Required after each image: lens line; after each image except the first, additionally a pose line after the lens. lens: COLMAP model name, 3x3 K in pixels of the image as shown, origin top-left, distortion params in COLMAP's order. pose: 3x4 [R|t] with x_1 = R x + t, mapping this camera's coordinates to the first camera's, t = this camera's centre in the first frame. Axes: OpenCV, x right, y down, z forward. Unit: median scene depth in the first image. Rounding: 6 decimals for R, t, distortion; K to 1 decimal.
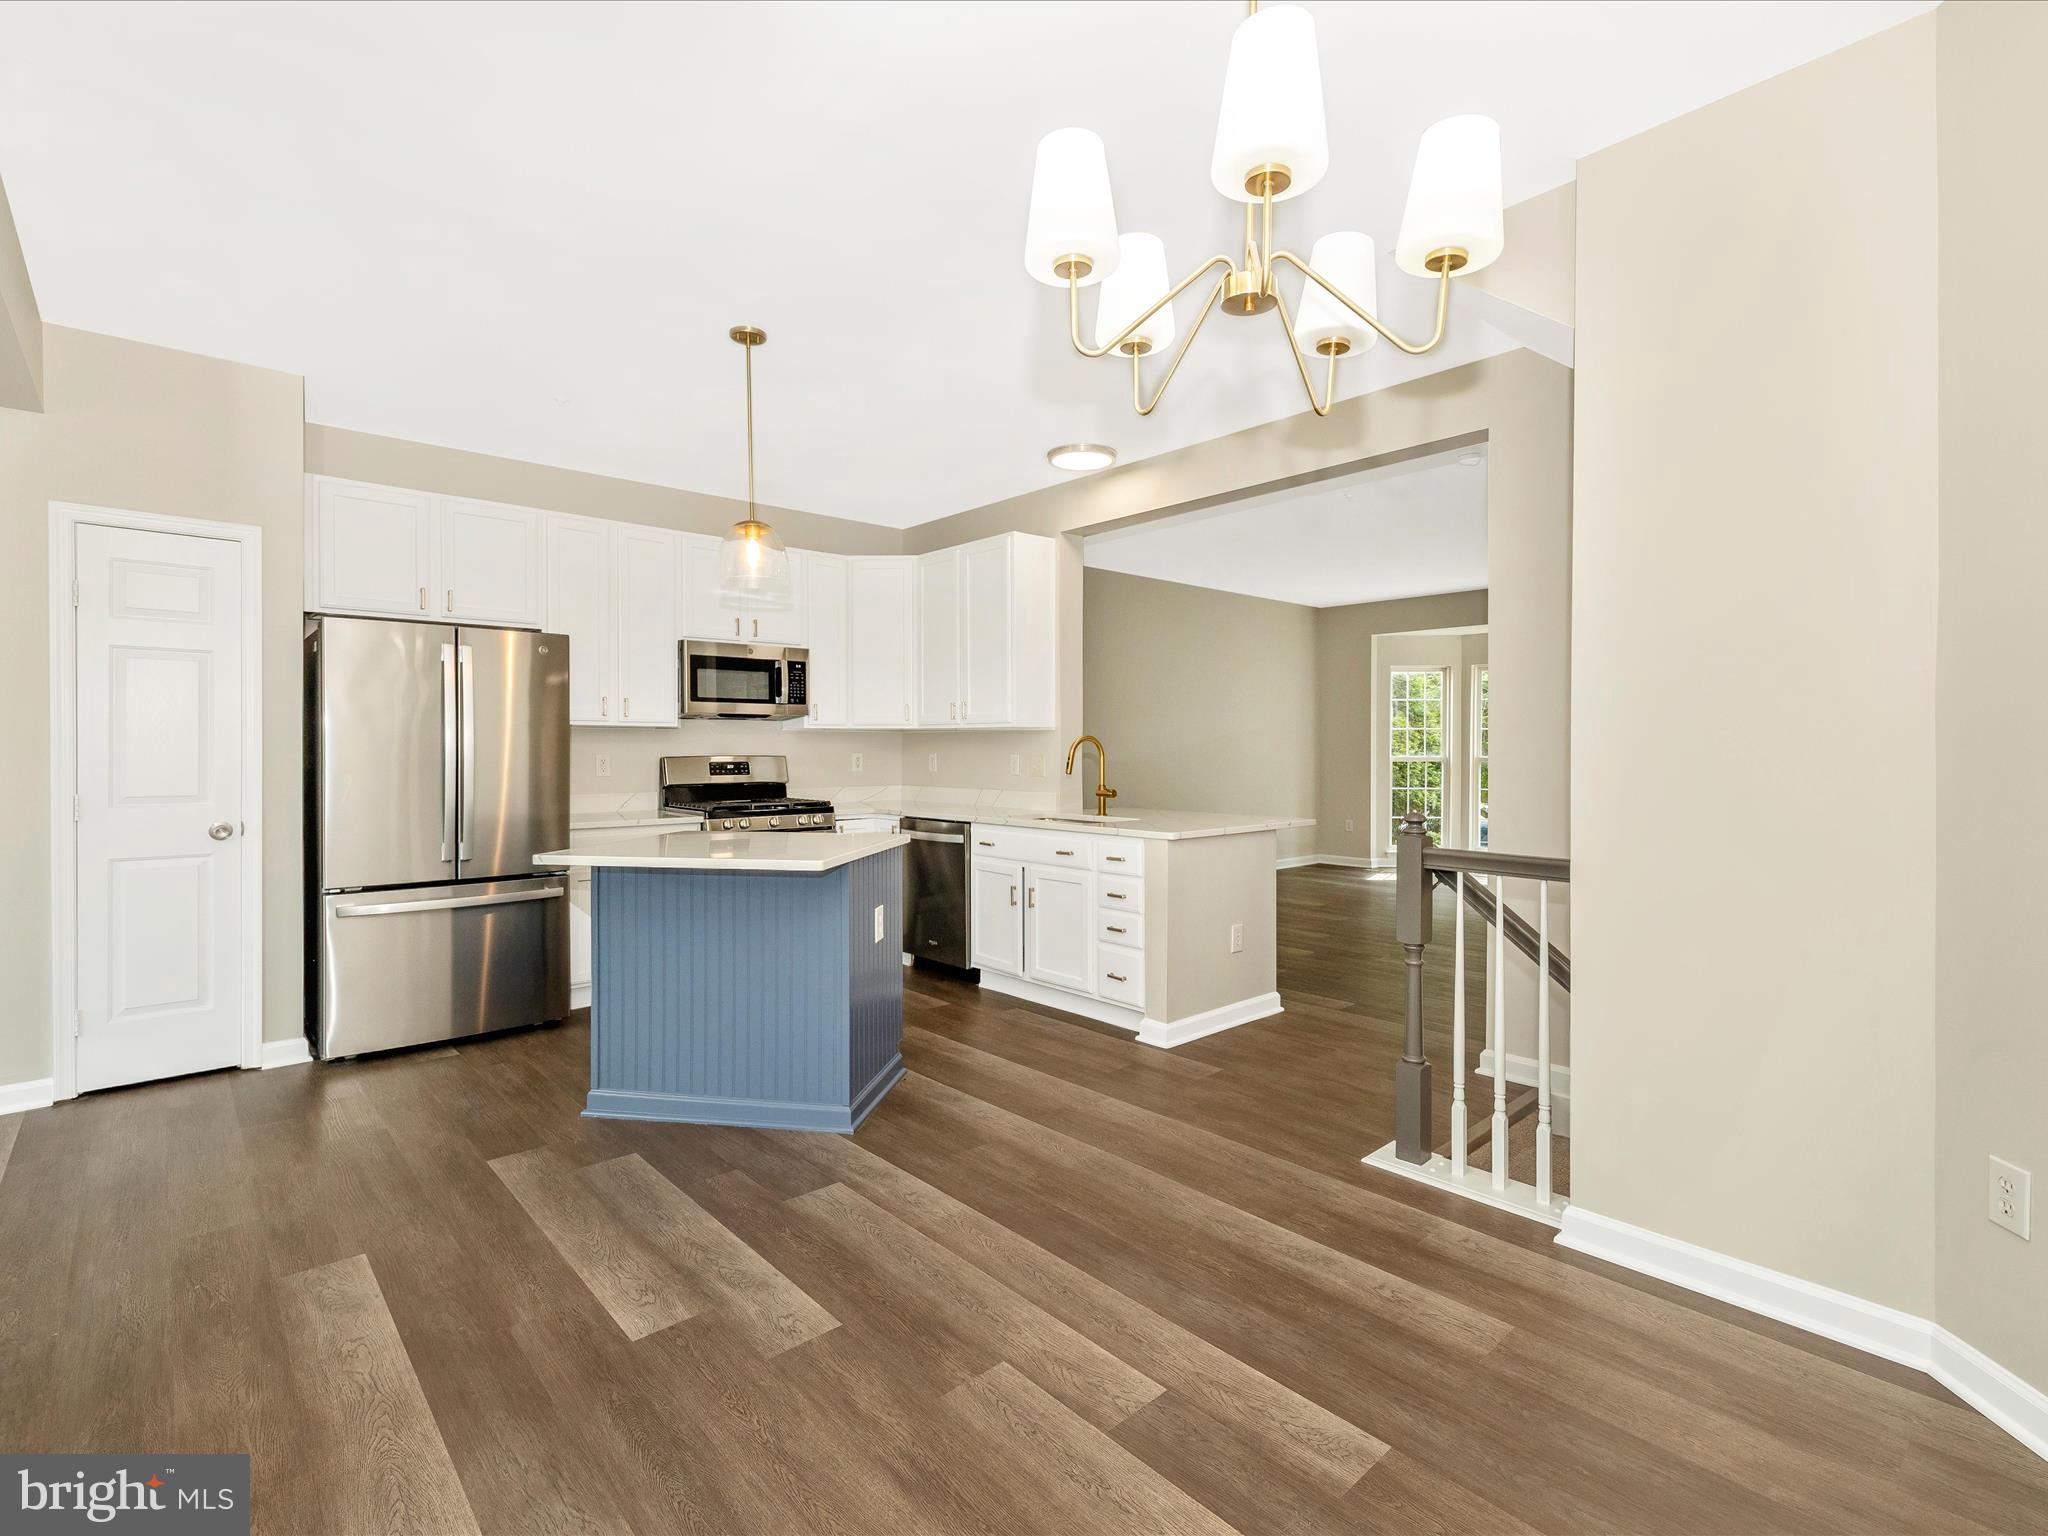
lens RADIAL K [[966.0, 0, 1020.8], [0, 966.0, 754.7], [0, 0, 1]] dist [-0.003009, 0.000658]
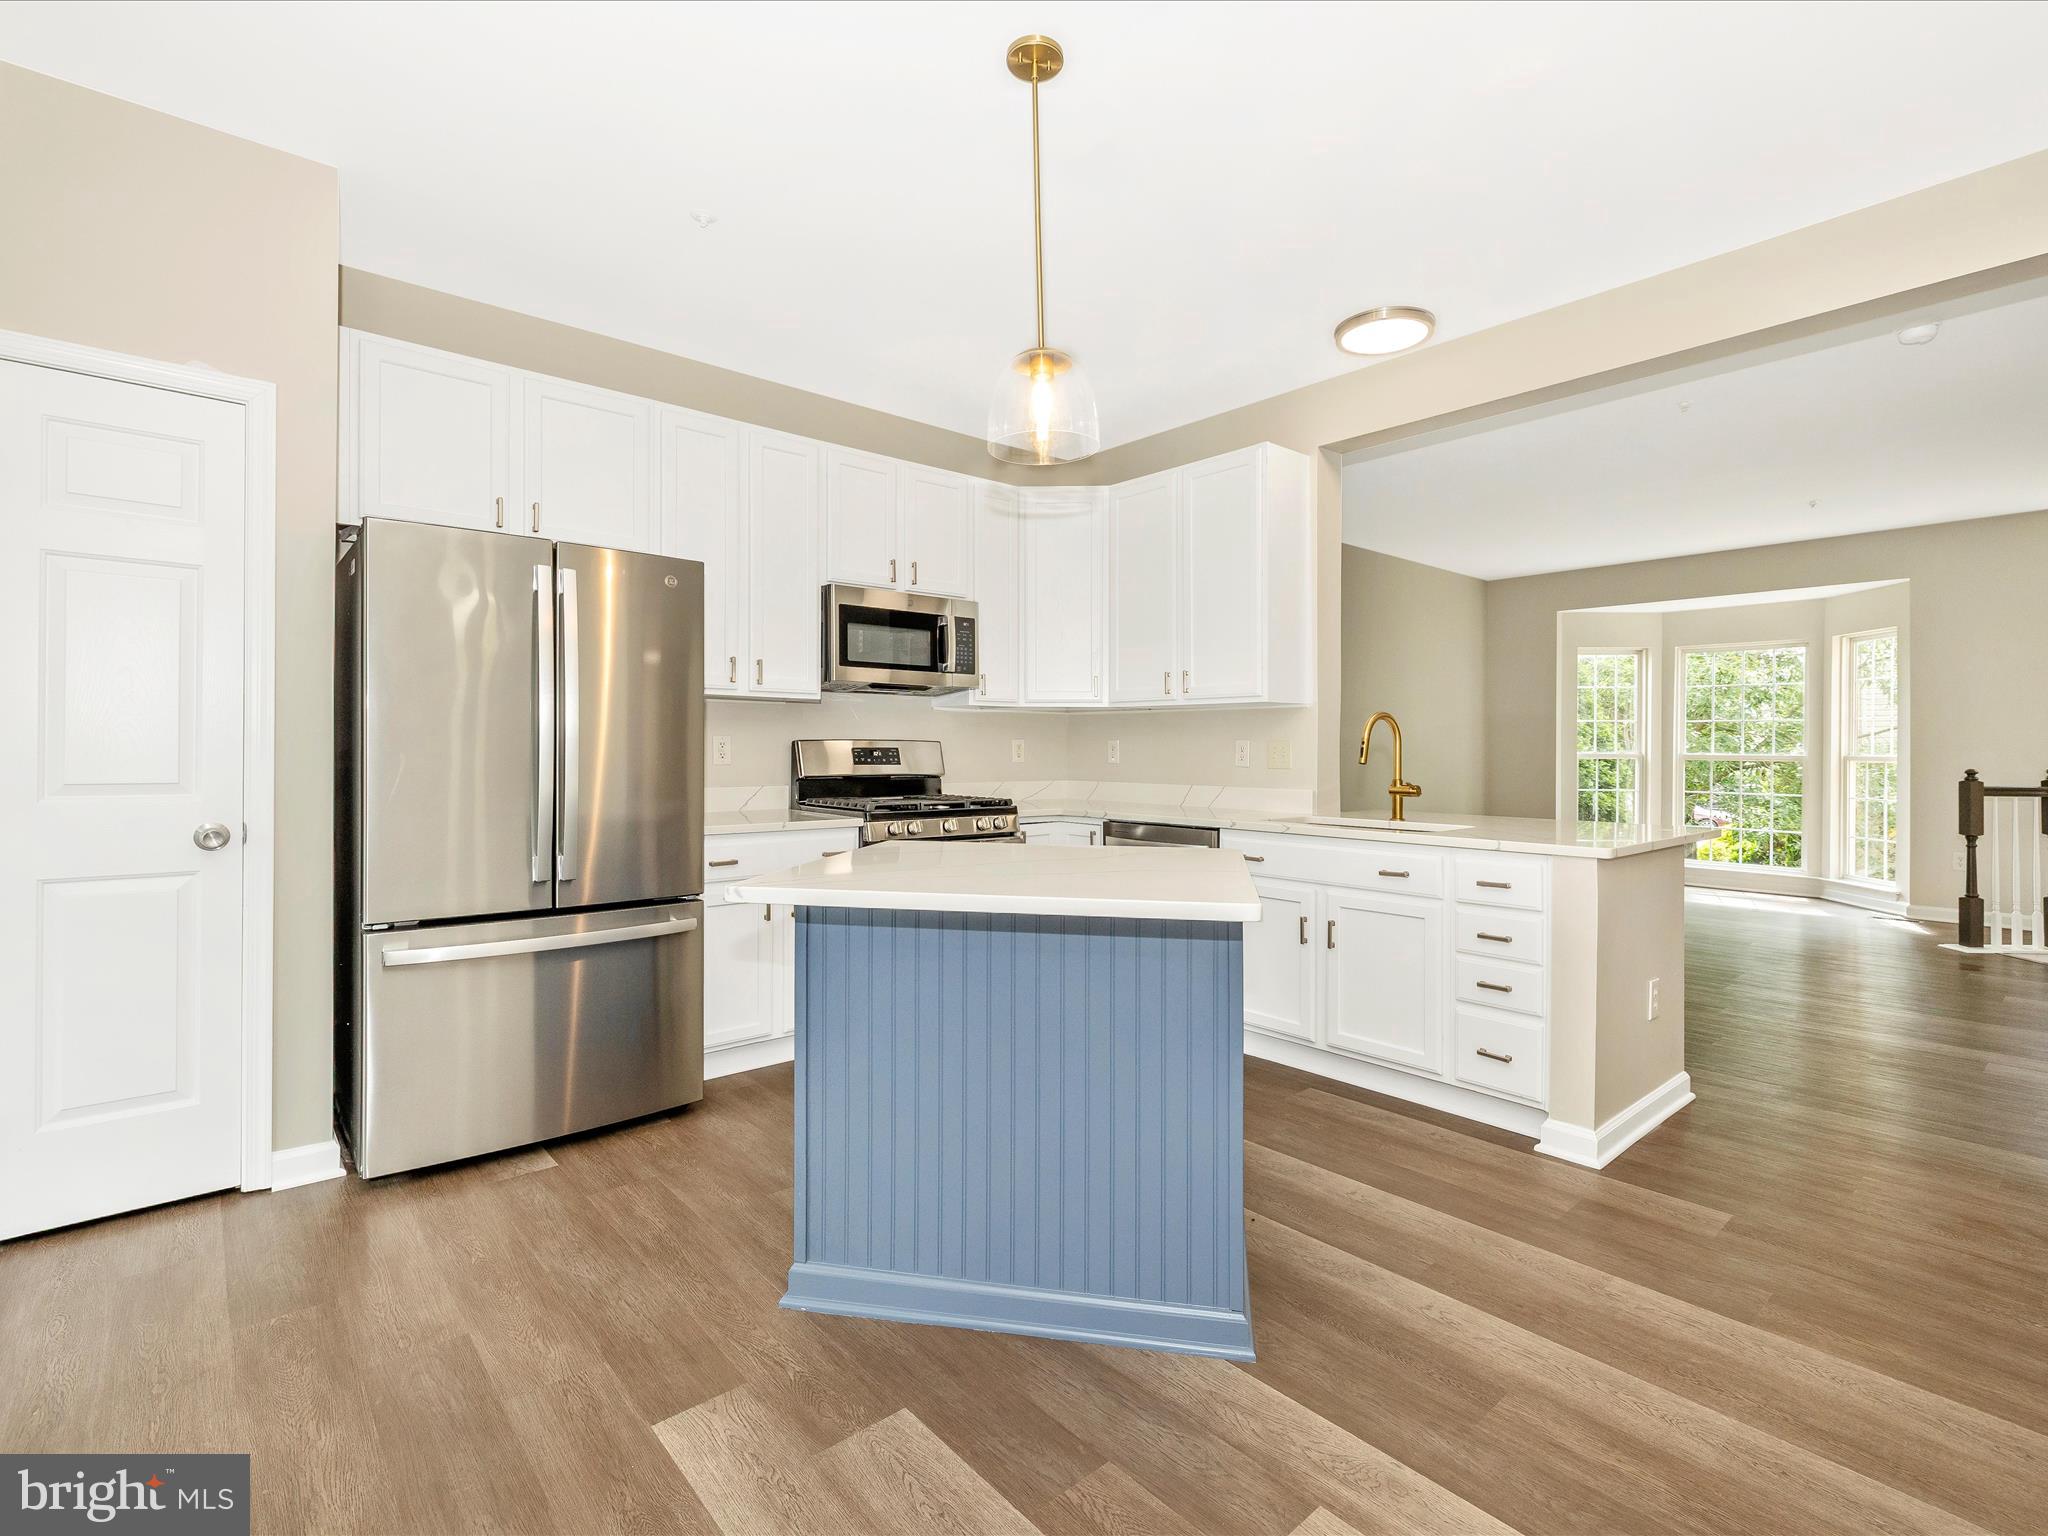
lens RADIAL K [[966.0, 0, 1020.8], [0, 966.0, 754.7], [0, 0, 1]] dist [-0.003009, 0.000658]
pose [[0.999817, 0.006035, -0.018127, -0.231667], [-0.006047, 0.999982, -0.000579, 0.017501], [0.018123, 0.000688, 0.999836, 0.307215]]
